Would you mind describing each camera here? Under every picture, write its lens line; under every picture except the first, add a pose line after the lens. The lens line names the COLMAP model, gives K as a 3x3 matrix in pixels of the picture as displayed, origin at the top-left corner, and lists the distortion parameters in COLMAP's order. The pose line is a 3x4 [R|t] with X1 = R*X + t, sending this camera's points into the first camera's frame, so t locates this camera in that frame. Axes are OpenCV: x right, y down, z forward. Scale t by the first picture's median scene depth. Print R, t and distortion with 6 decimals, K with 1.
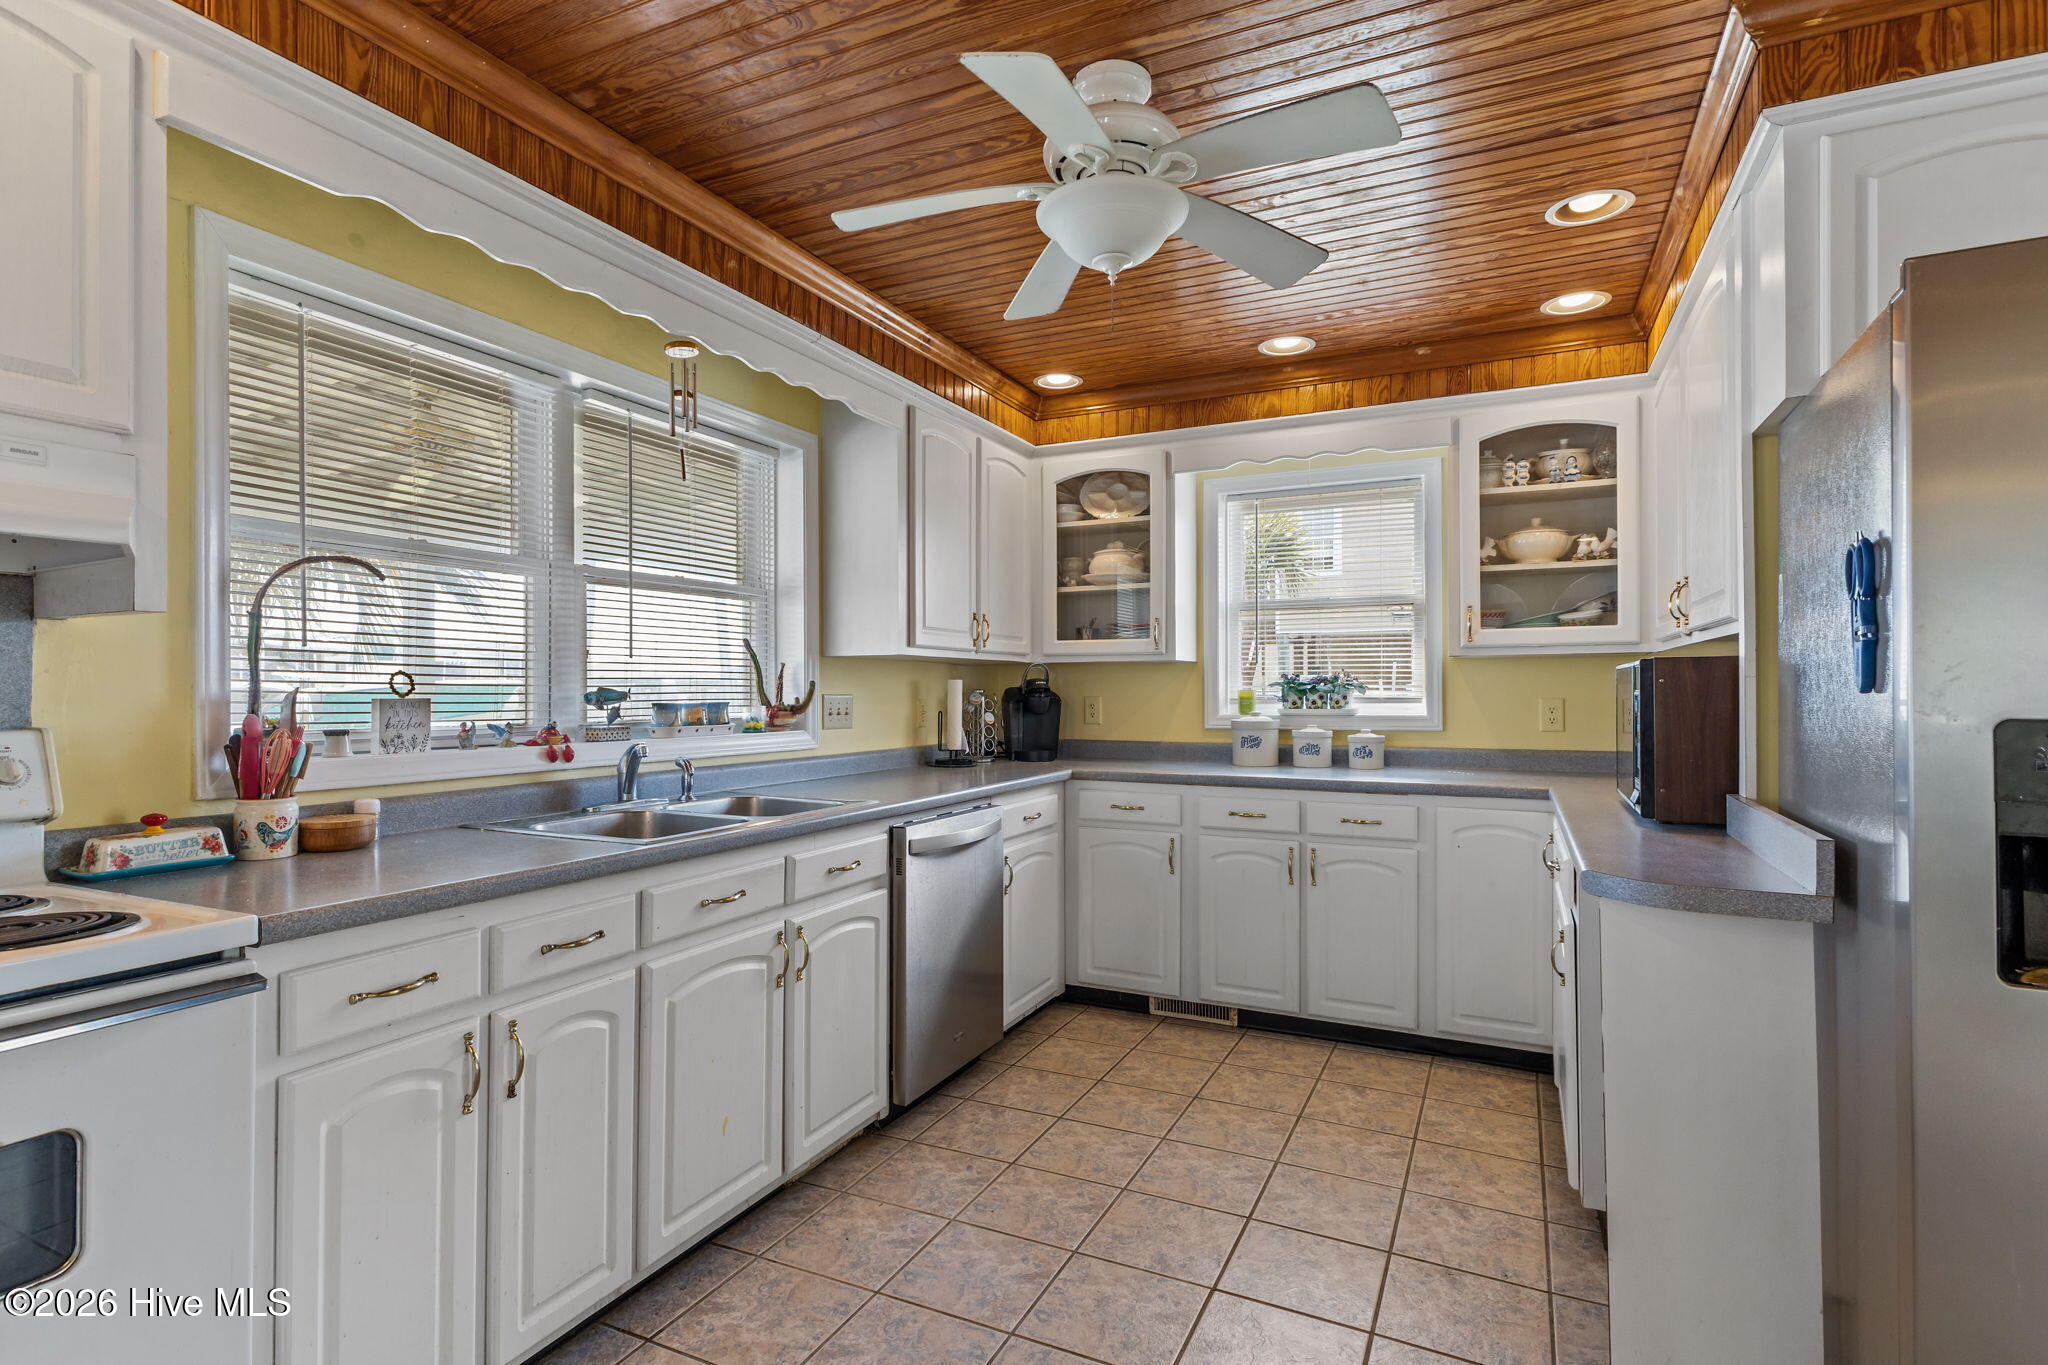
lens RADIAL K [[983.8, 0, 1031.1], [0, 983.8, 693.9], [0, 0, 1]] dist [0.001023, -0.000919]
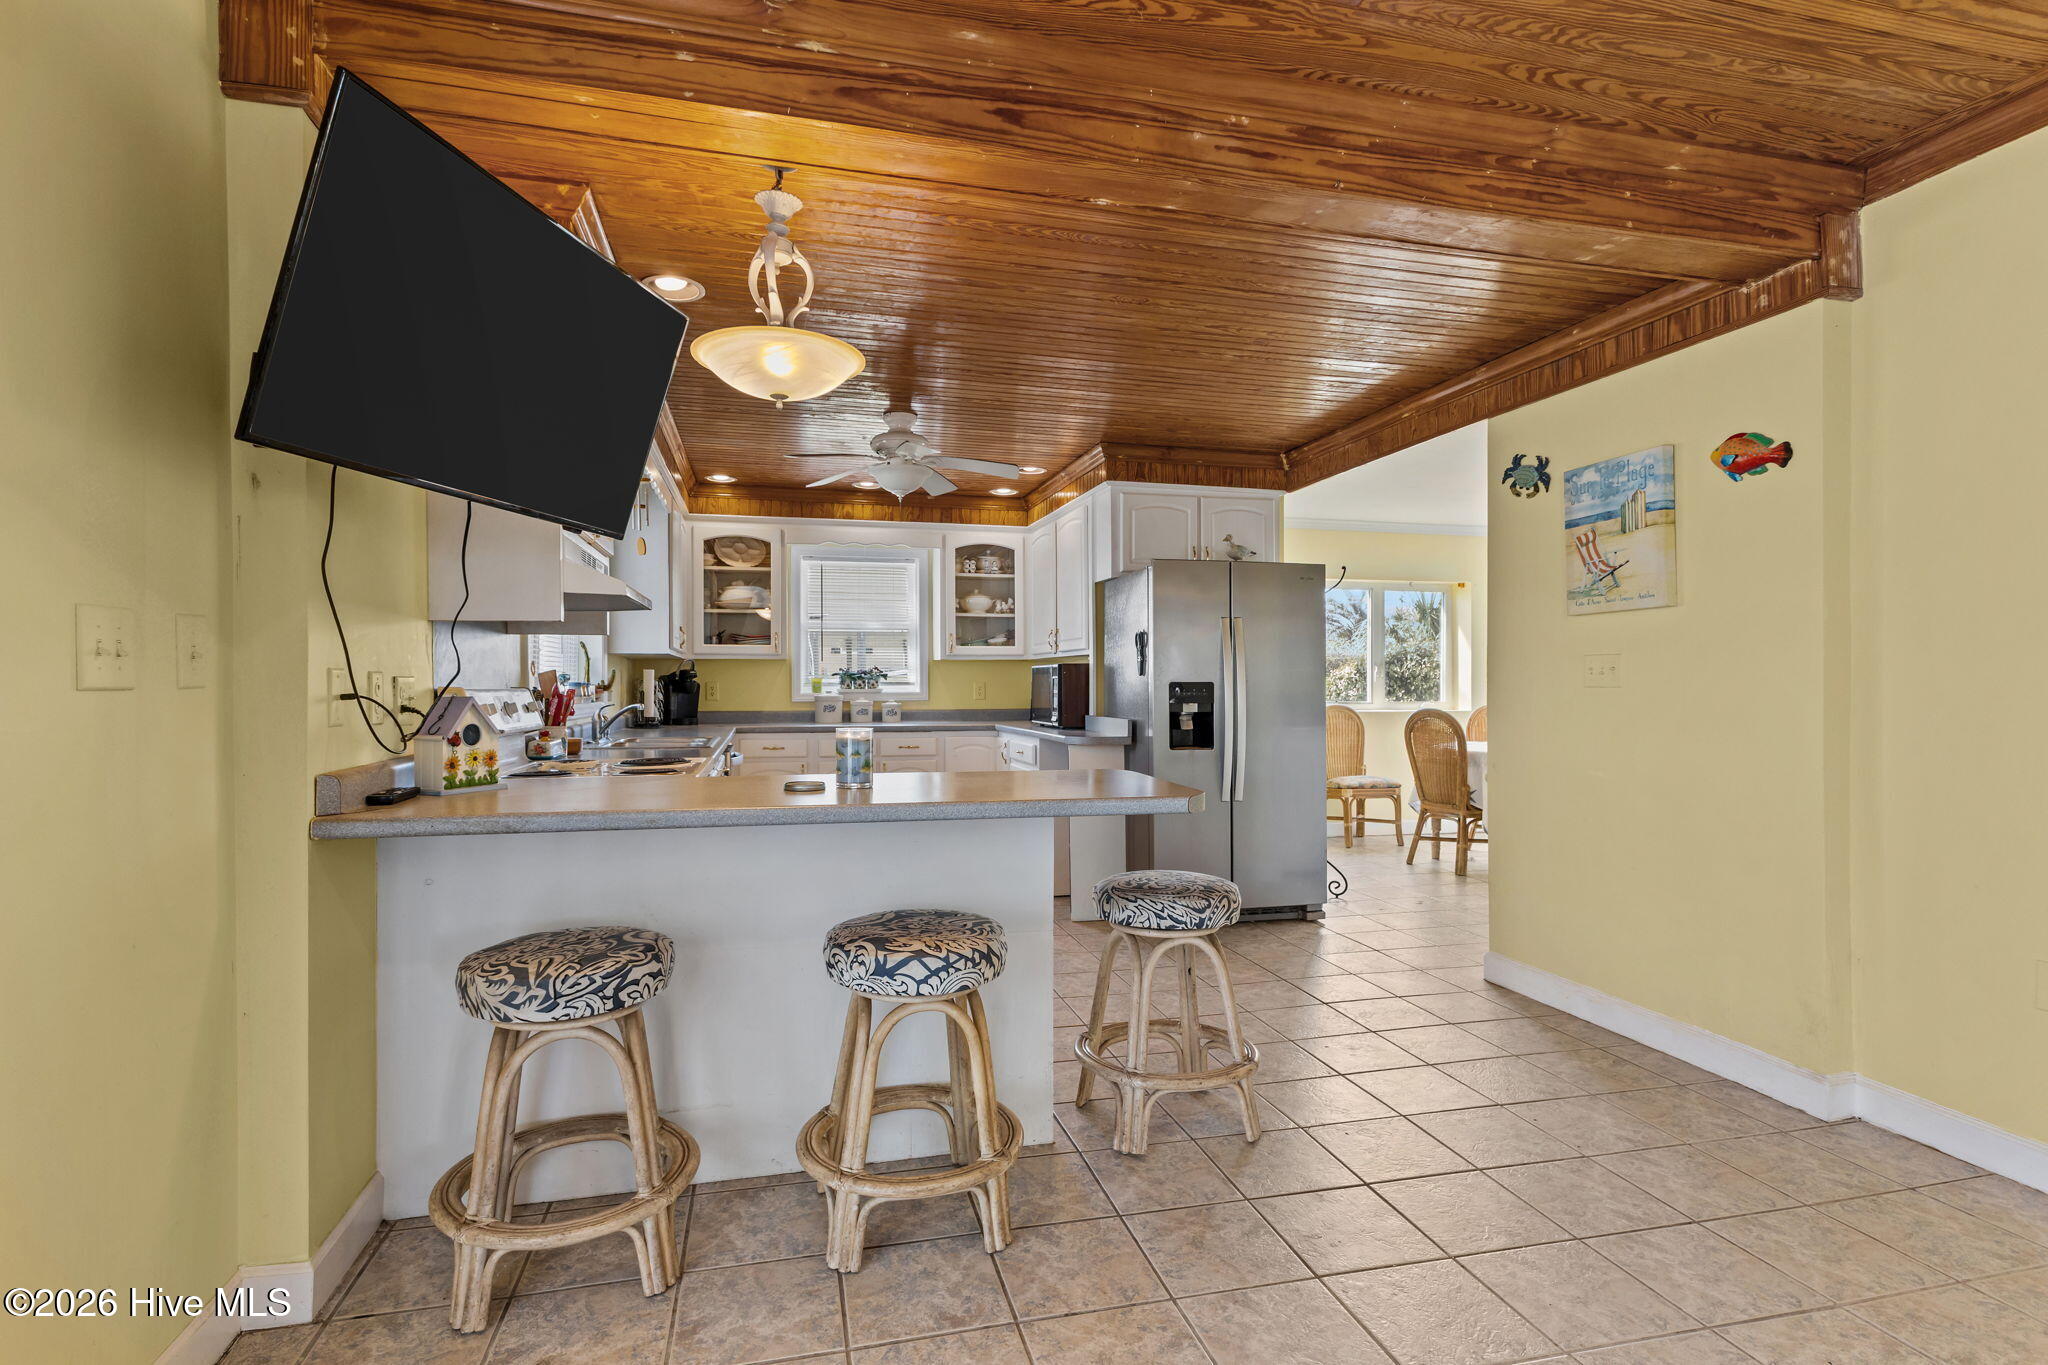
lens RADIAL K [[983.8, 0, 1009.2], [0, 983.8, 679.0], [0, 0, 1]] dist [0.001023, -0.000919]
pose [[0.771436, 0.004759, 0.636289, -0.629025], [0.001020, 0.999961, -0.008716, 0.014057], [-0.636306, 0.007373, 0.771402, -0.504697]]
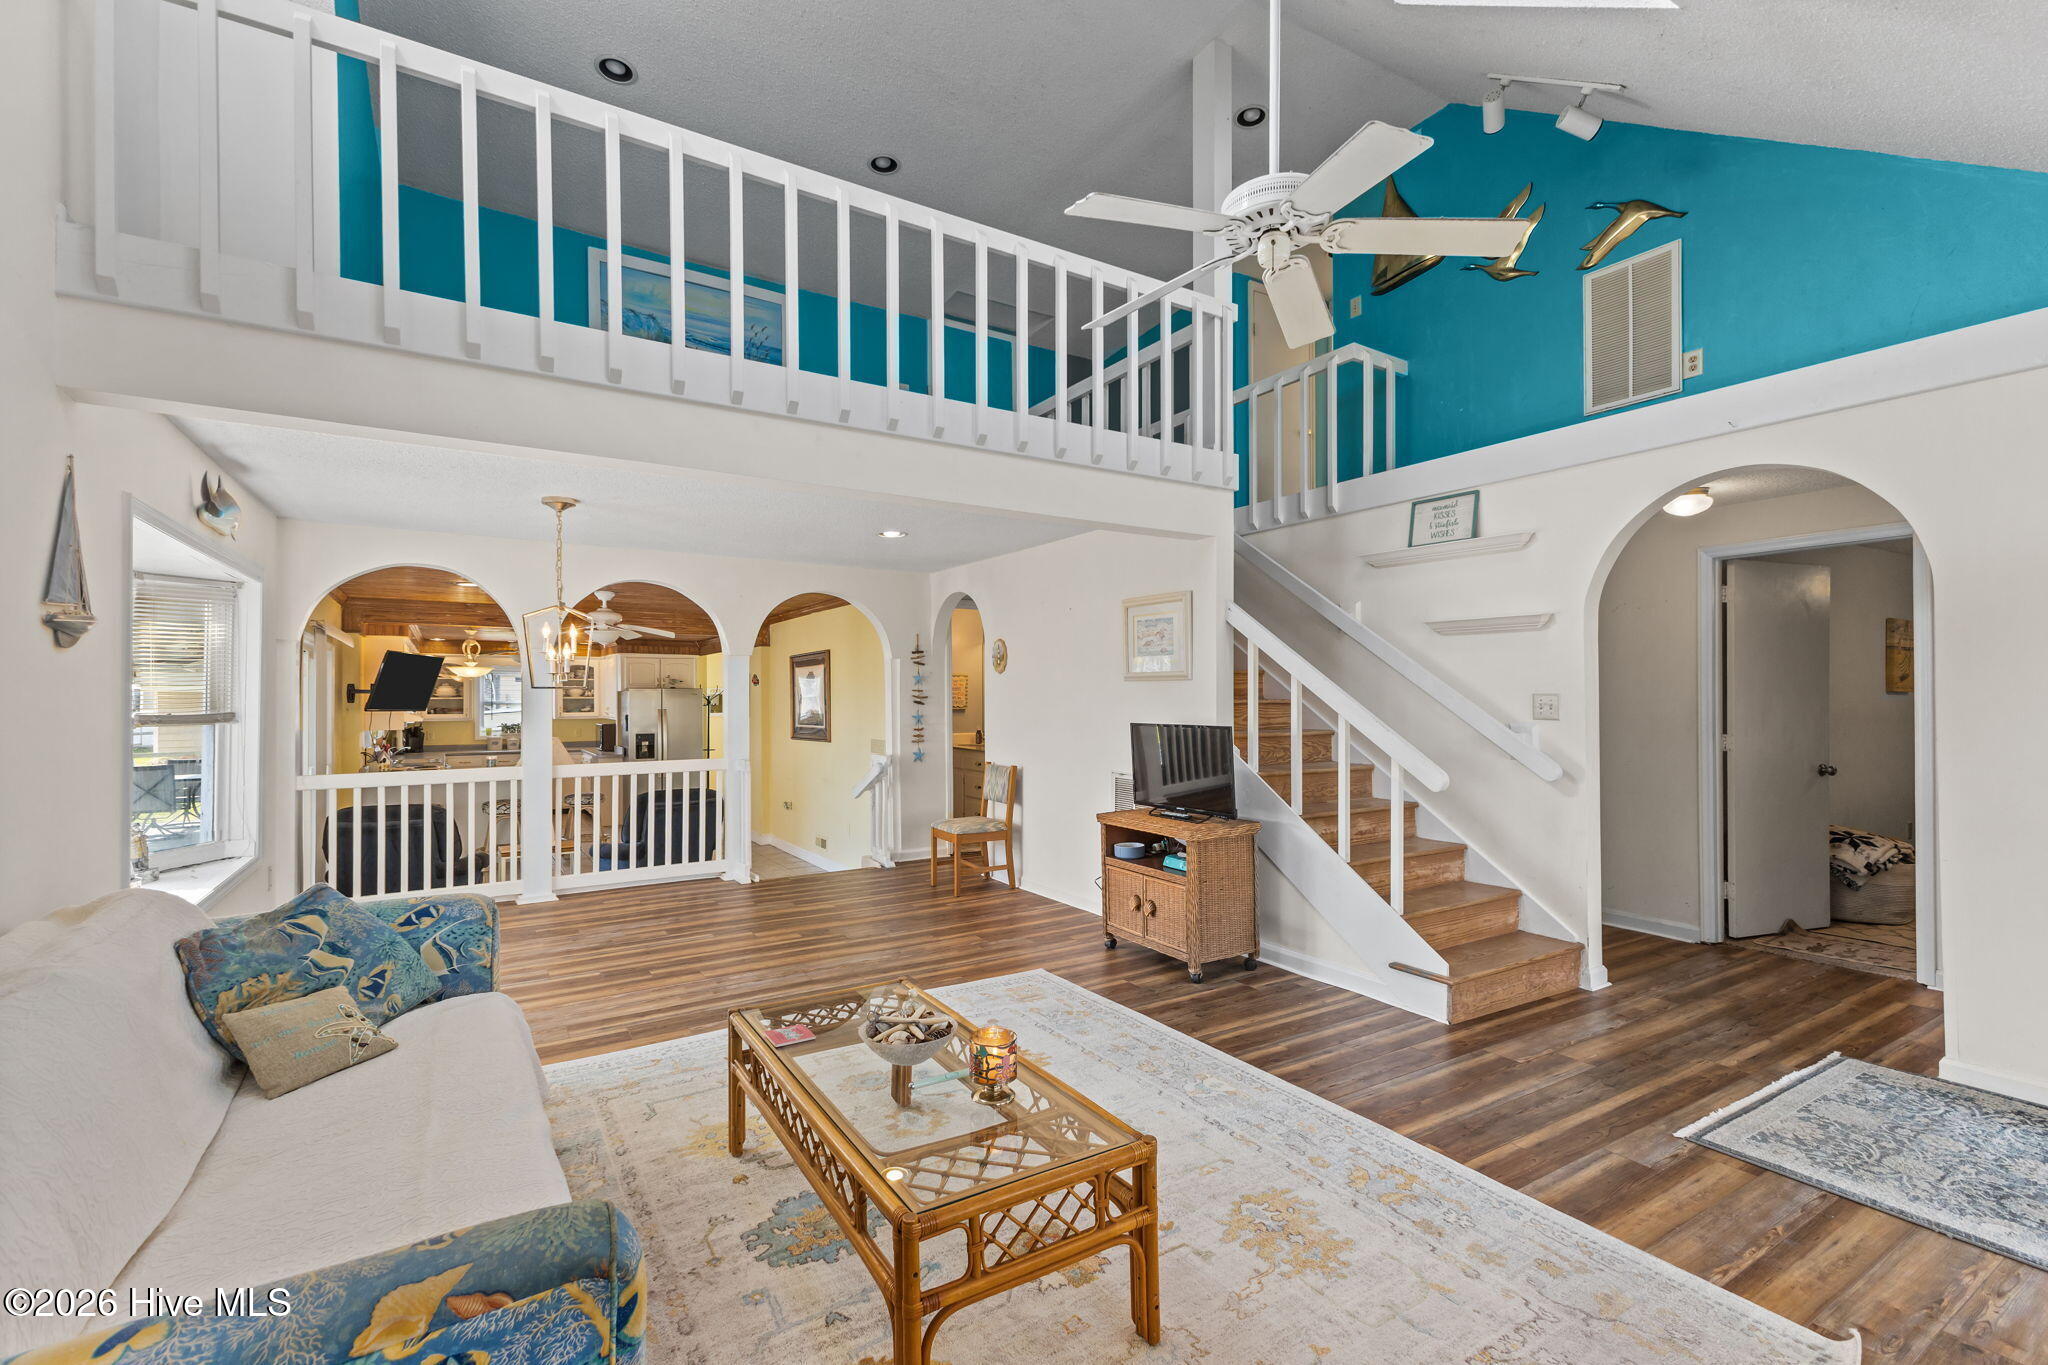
lens RADIAL K [[921.7, 0, 1025.0], [0, 921.7, 686.2], [0, 0, 1]] dist [0.001811, 0.000059]
pose [[0.534273, 0.007569, 0.845278, -1.615560], [0.005089, 0.999913, -0.012170, -0.109469], [-0.845297, 0.010803, 0.534188, -2.459548]]
